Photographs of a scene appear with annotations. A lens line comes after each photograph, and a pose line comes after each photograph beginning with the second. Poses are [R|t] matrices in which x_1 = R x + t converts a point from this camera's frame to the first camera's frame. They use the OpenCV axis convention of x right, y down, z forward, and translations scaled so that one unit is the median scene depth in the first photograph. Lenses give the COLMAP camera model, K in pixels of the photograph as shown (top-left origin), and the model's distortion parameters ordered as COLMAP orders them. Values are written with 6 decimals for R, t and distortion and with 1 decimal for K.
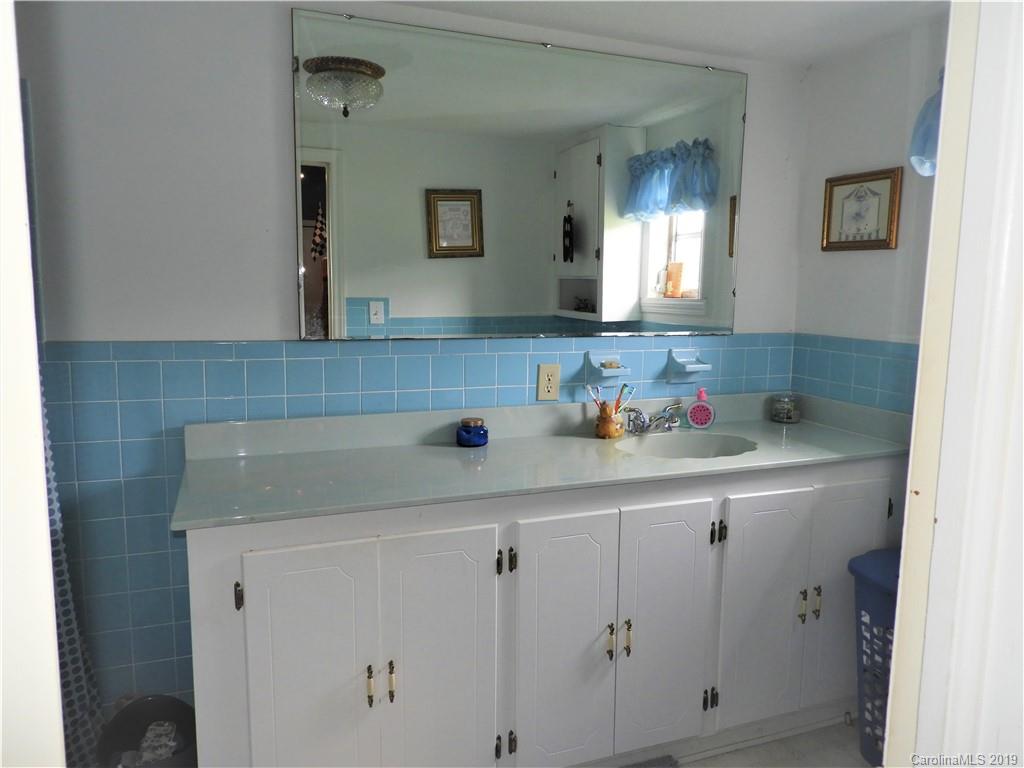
lens RADIAL K [[722.6, 0, 511.8], [0, 722.6, 381.4], [0, 0, 1]] dist [0.000534, 0.001223]
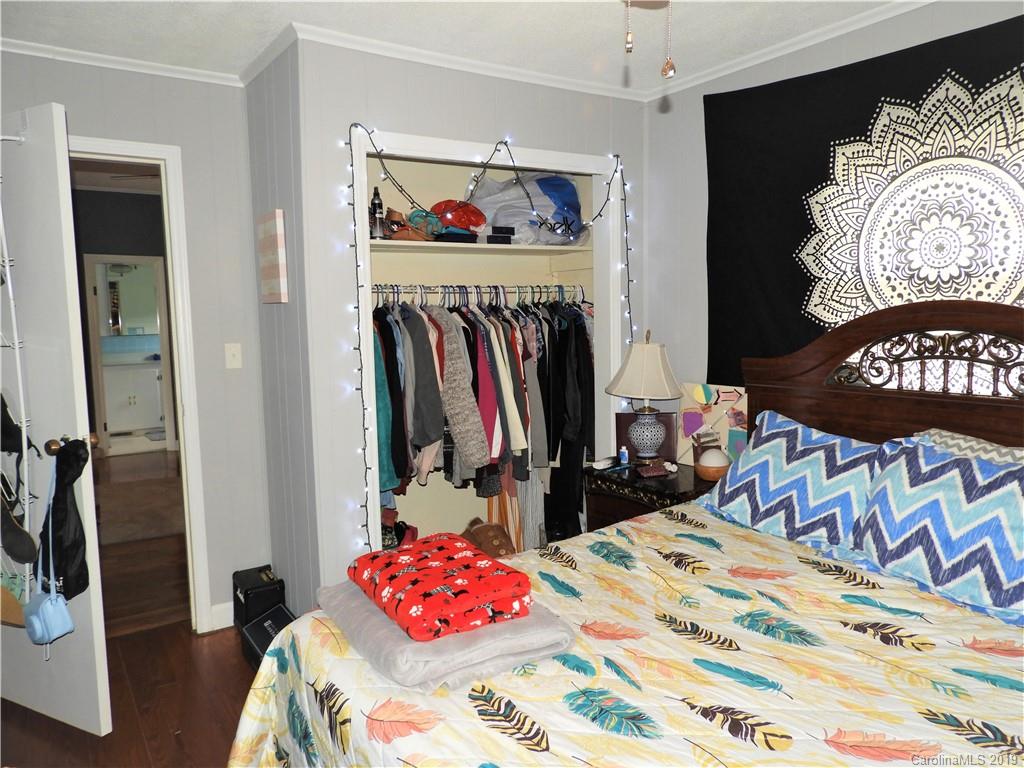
lens RADIAL K [[722.6, 0, 512.4], [0, 722.6, 383.4], [0, 0, 1]] dist [0.000534, 0.001223]
pose [[0.972810, -0.059893, 0.223726, 0.990322], [0.067130, 0.997434, -0.024876, 0.465826], [-0.221662, 0.039218, 0.974335, -3.493325]]
